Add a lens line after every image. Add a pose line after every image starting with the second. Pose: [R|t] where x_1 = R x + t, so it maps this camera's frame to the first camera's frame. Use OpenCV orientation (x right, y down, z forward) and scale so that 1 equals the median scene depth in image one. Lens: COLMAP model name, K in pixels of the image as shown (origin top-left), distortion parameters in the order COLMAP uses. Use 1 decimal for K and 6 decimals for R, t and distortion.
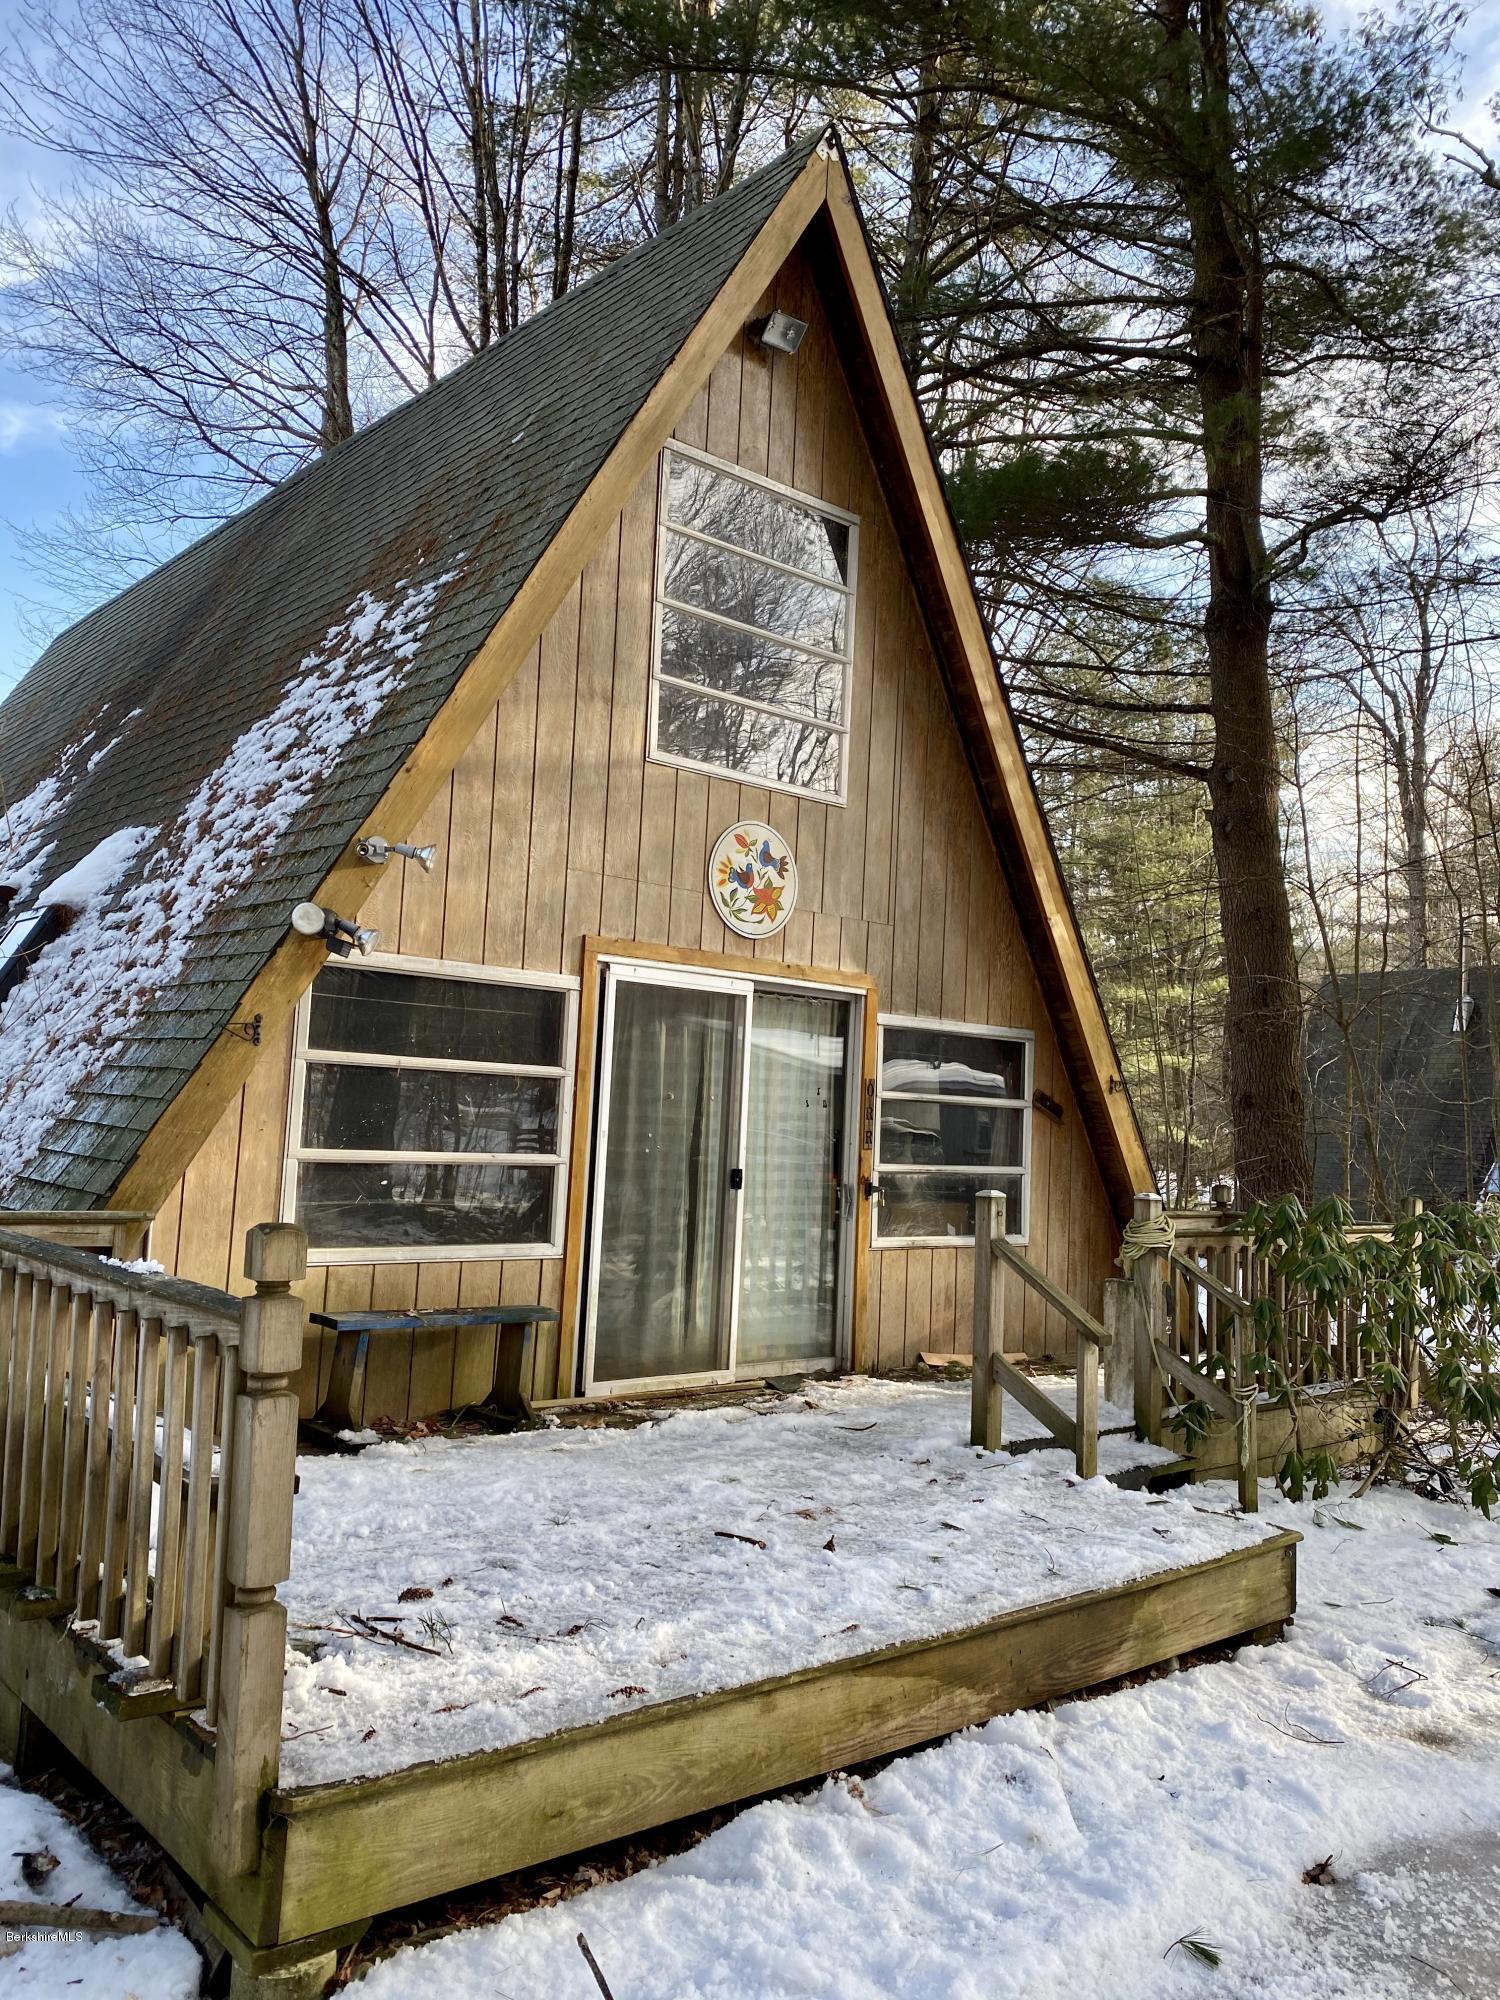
lens RADIAL K [[1570.0, 0, 750.8], [0, 1570.0, 1009.8], [0, 0, 1]] dist [0.048830, -0.053685]
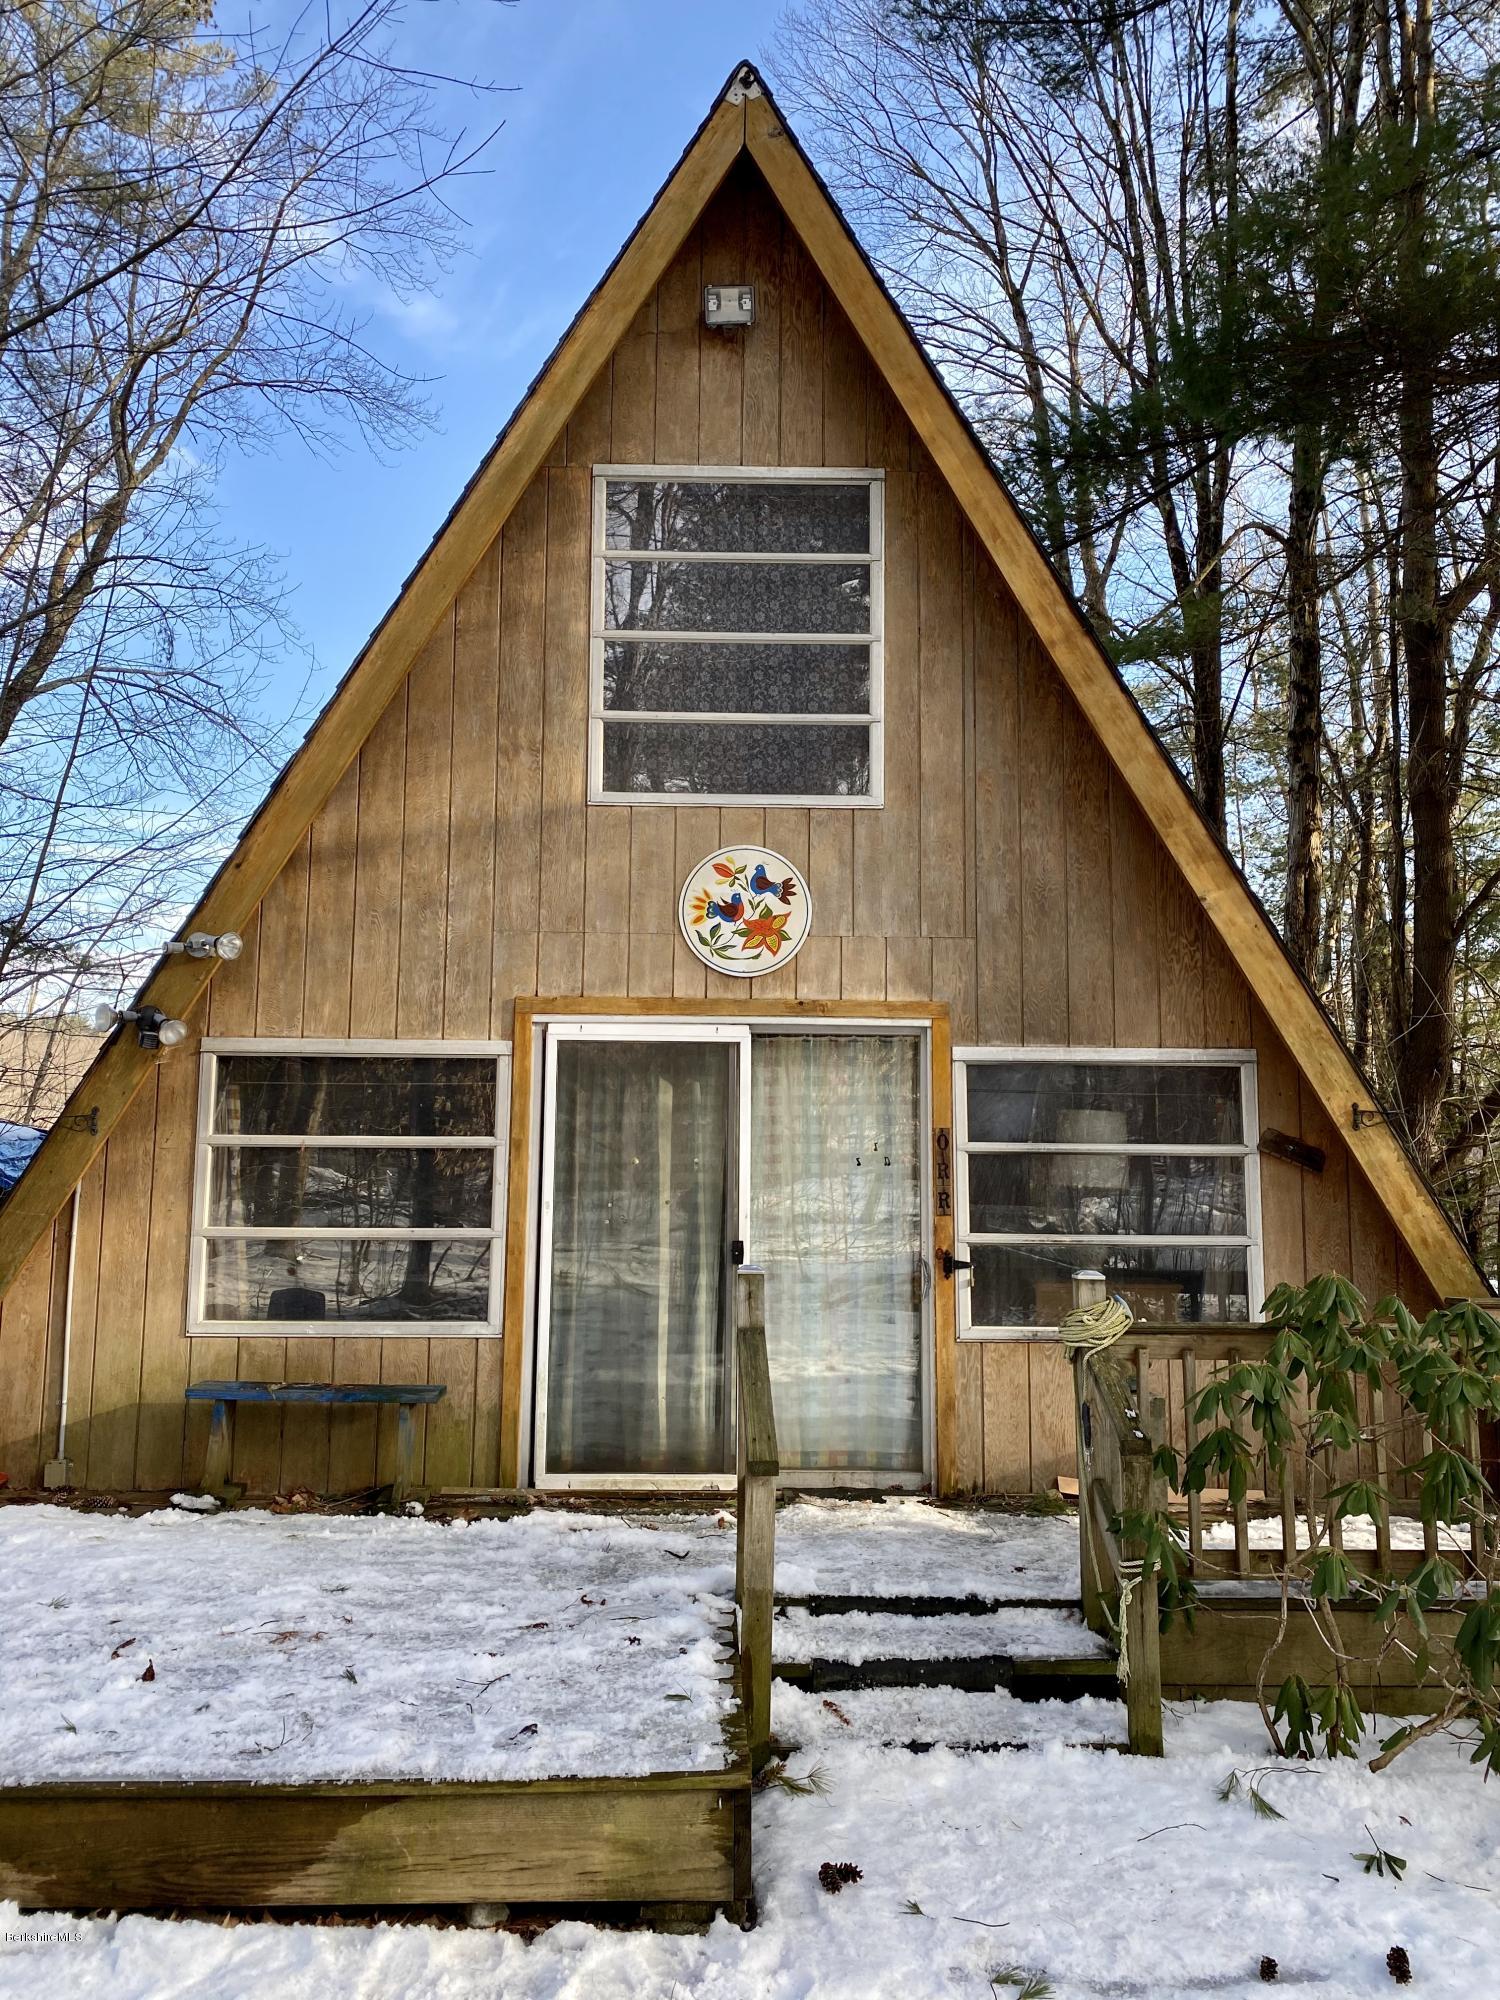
lens RADIAL K [[1570.0, 0, 751.4], [0, 1570.0, 991.6], [0, 0, 1]] dist [0.048830, -0.053685]
pose [[0.754859, -0.112023, -0.646249, 0.581547], [0.073261, 0.993541, -0.086651, 0.039790], [0.651782, 0.018064, 0.758191, 0.340510]]
